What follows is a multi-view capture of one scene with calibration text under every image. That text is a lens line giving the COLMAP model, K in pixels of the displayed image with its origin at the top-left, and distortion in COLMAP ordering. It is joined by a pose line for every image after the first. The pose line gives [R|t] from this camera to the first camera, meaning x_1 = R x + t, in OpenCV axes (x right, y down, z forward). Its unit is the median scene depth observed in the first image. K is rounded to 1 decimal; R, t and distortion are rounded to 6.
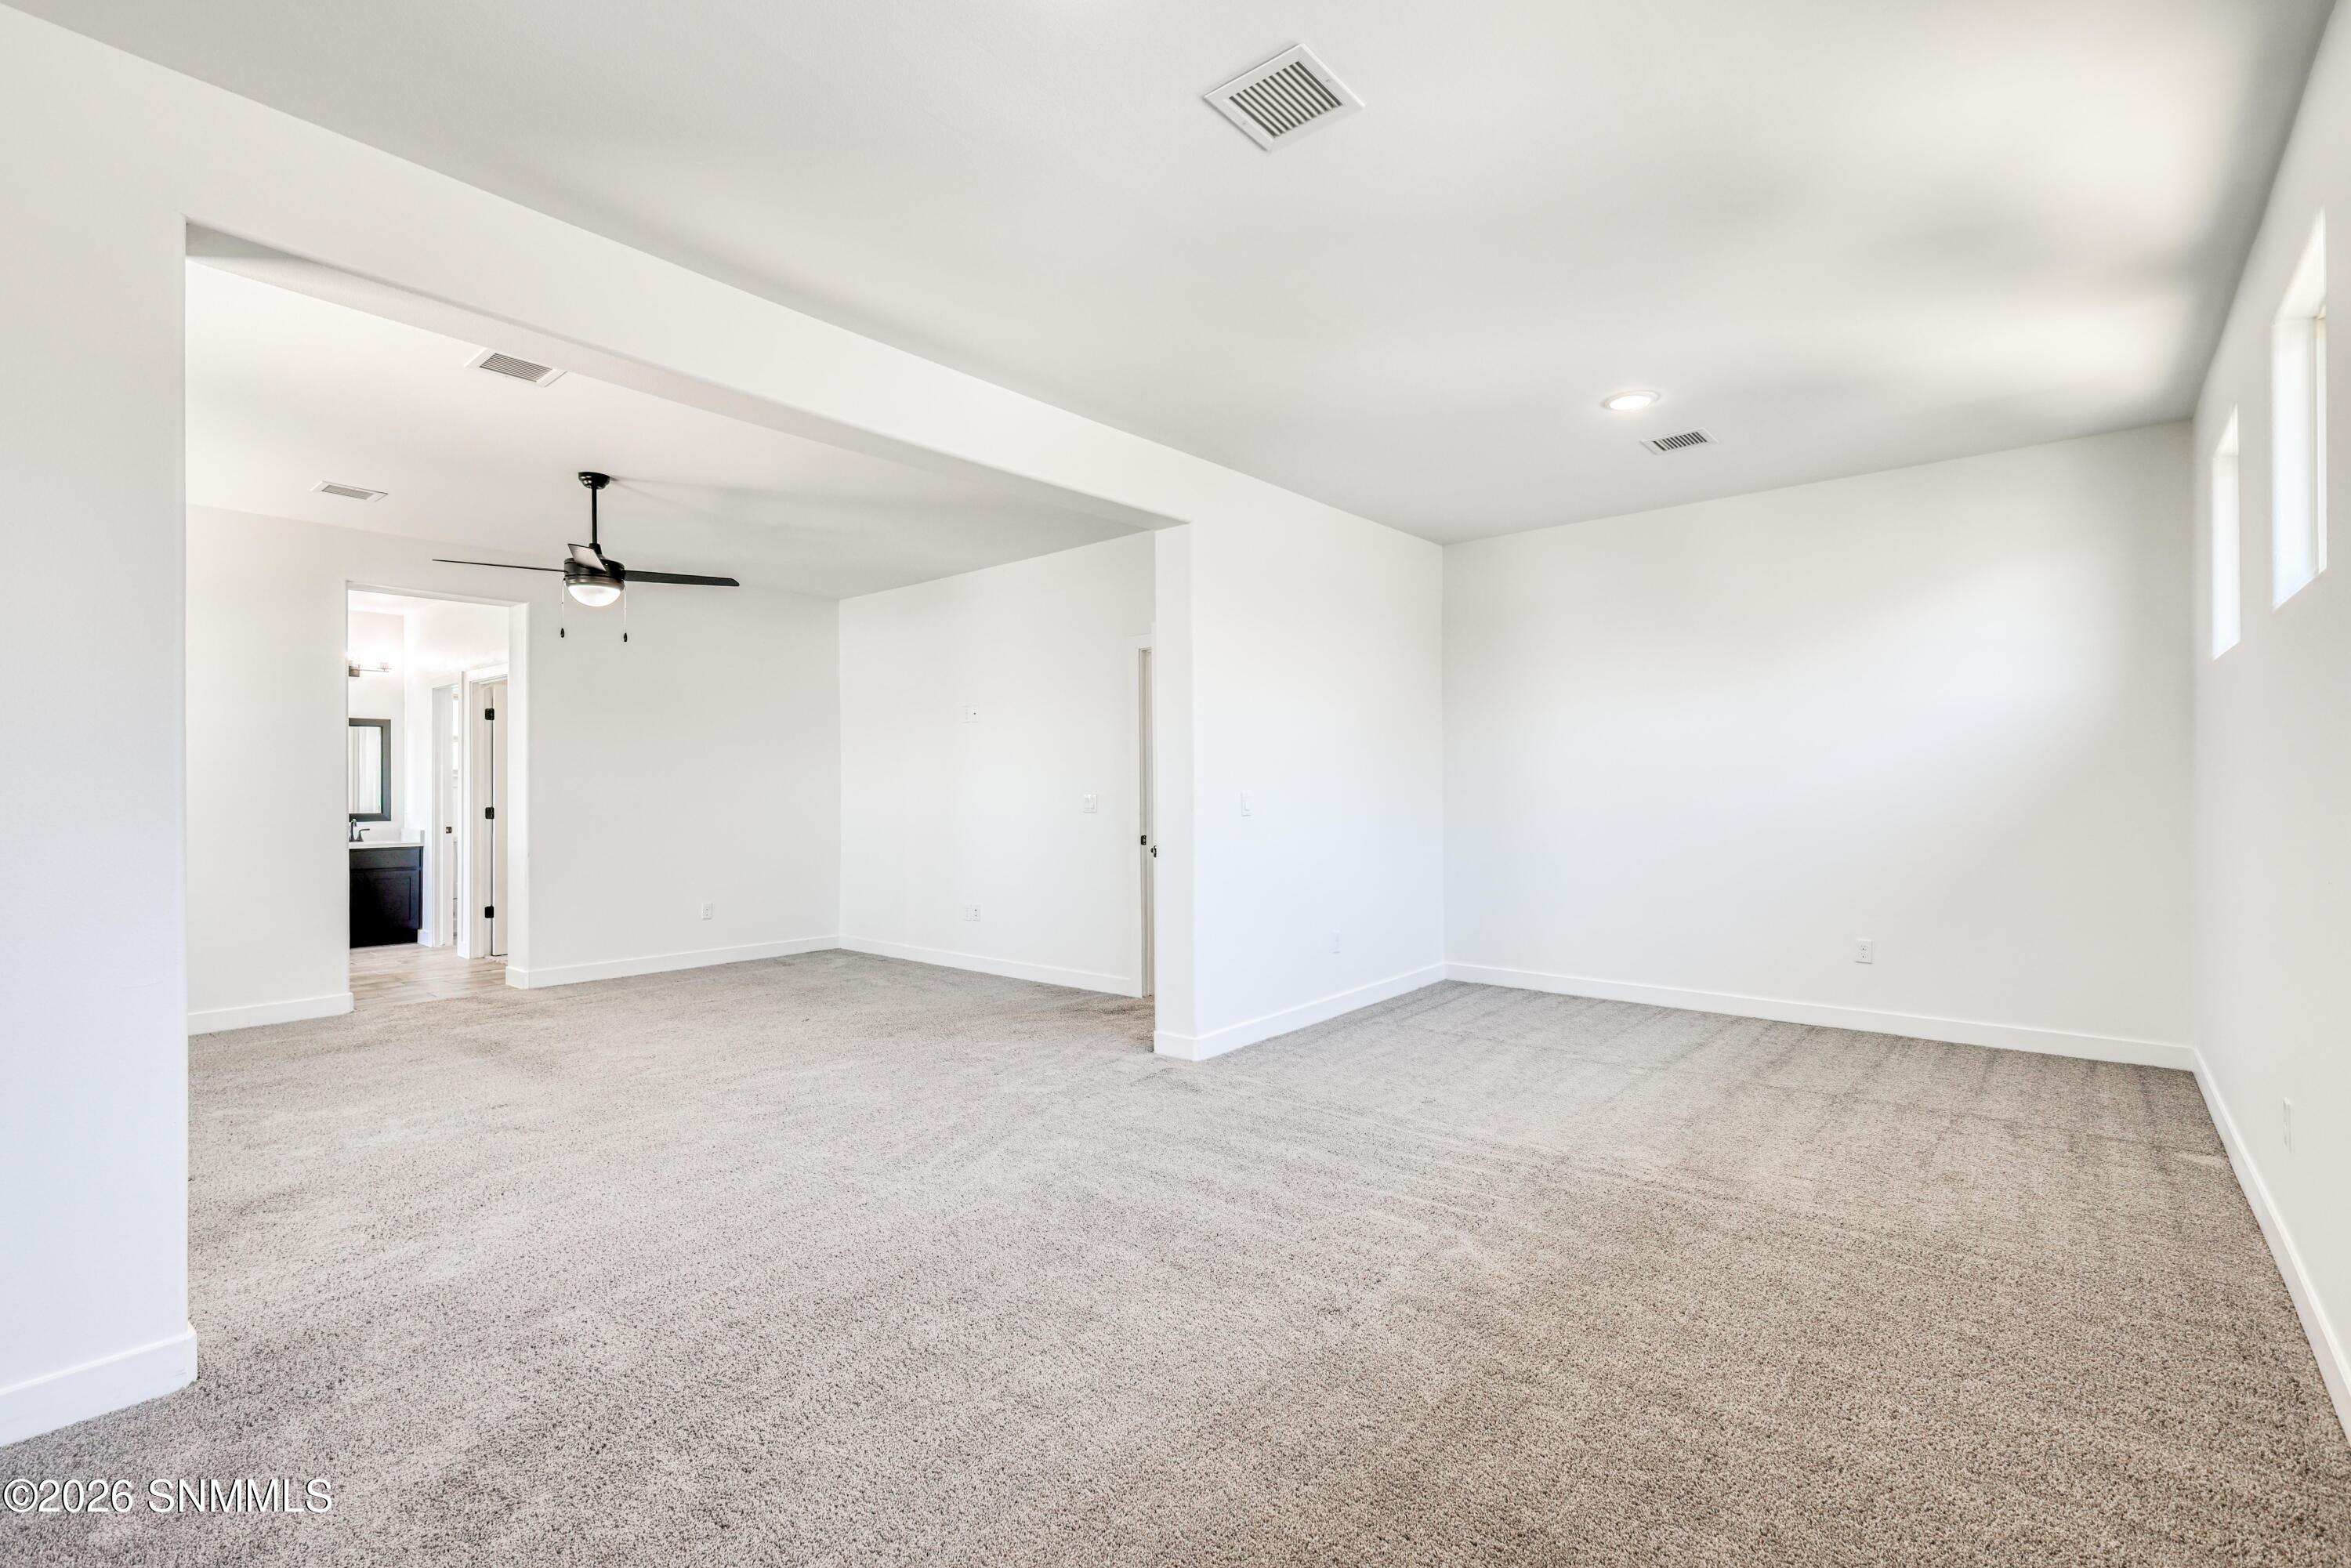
lens RADIAL K [[1035.4, 0, 1179.3], [0, 1035.4, 781.7], [0, 0, 1]] dist [0.004615, 0.000235]
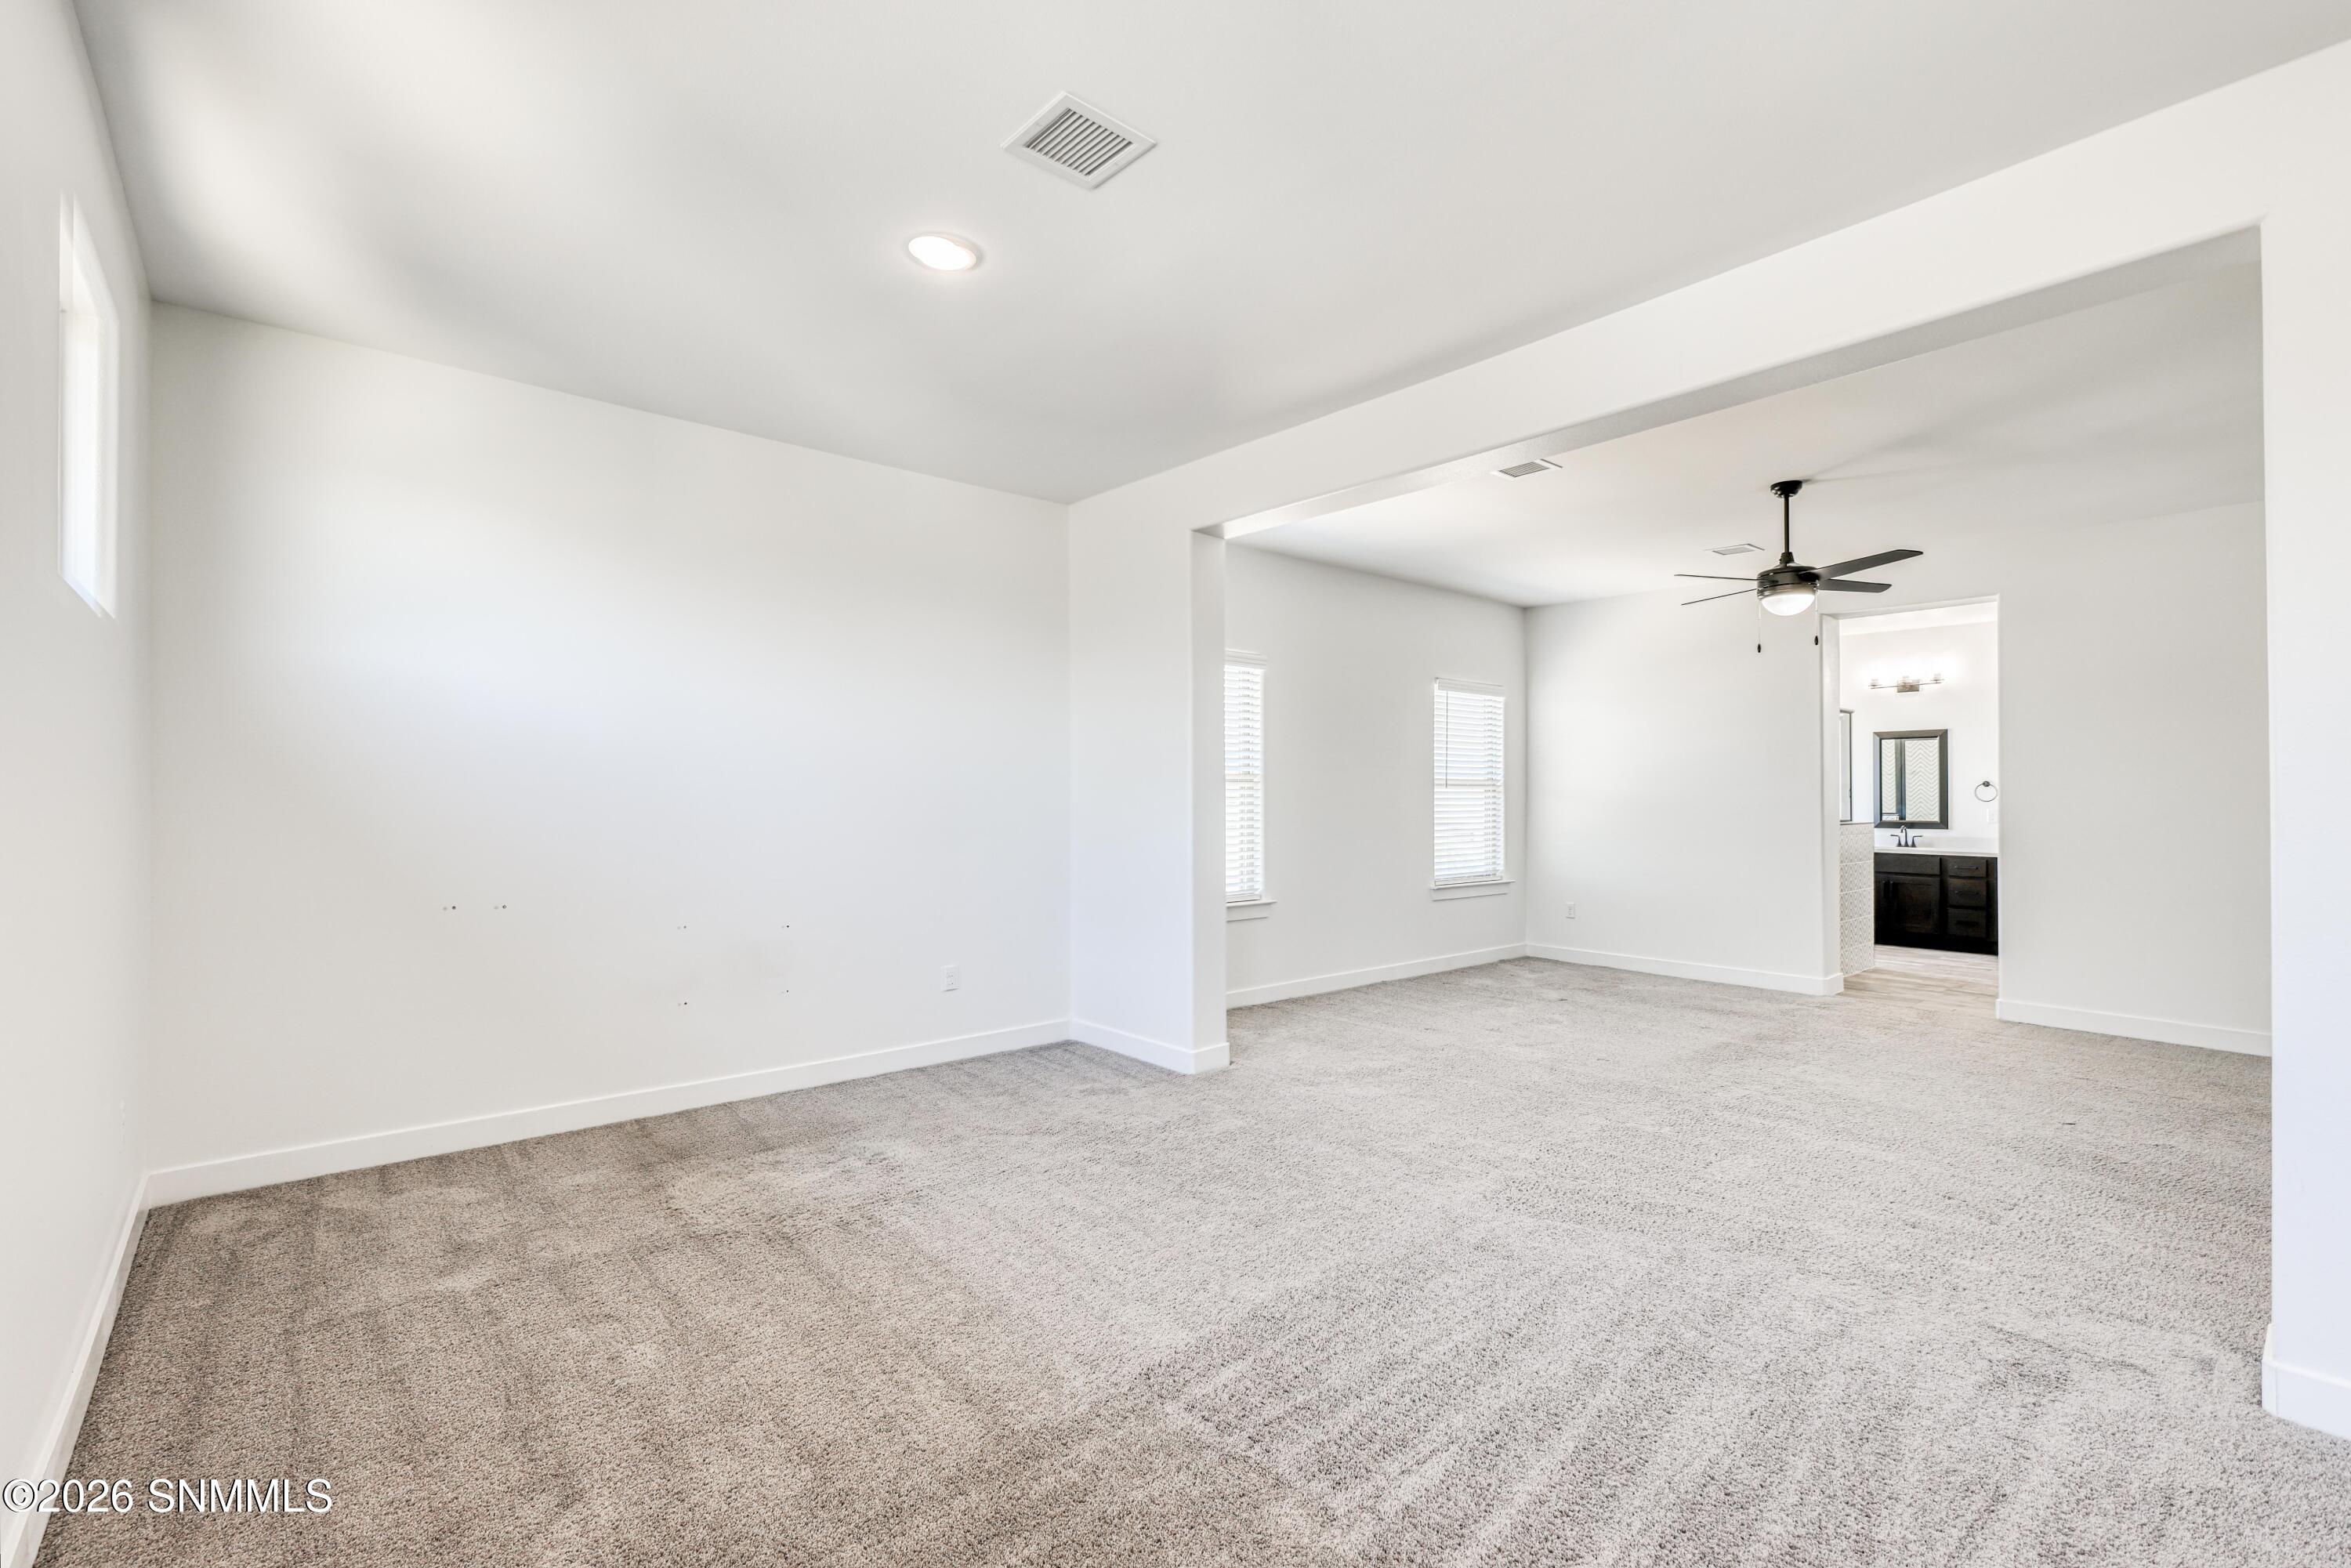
lens RADIAL K [[1035.4, 0, 1178.9], [0, 1035.4, 787.9], [0, 0, 1]] dist [0.004615, 0.000235]
pose [[-0.144695, -0.004438, -0.989466, 0.509611], [0.002588, 0.999985, -0.004864, 0.000177], [0.989473, -0.003265, -0.144681, 0.567873]]
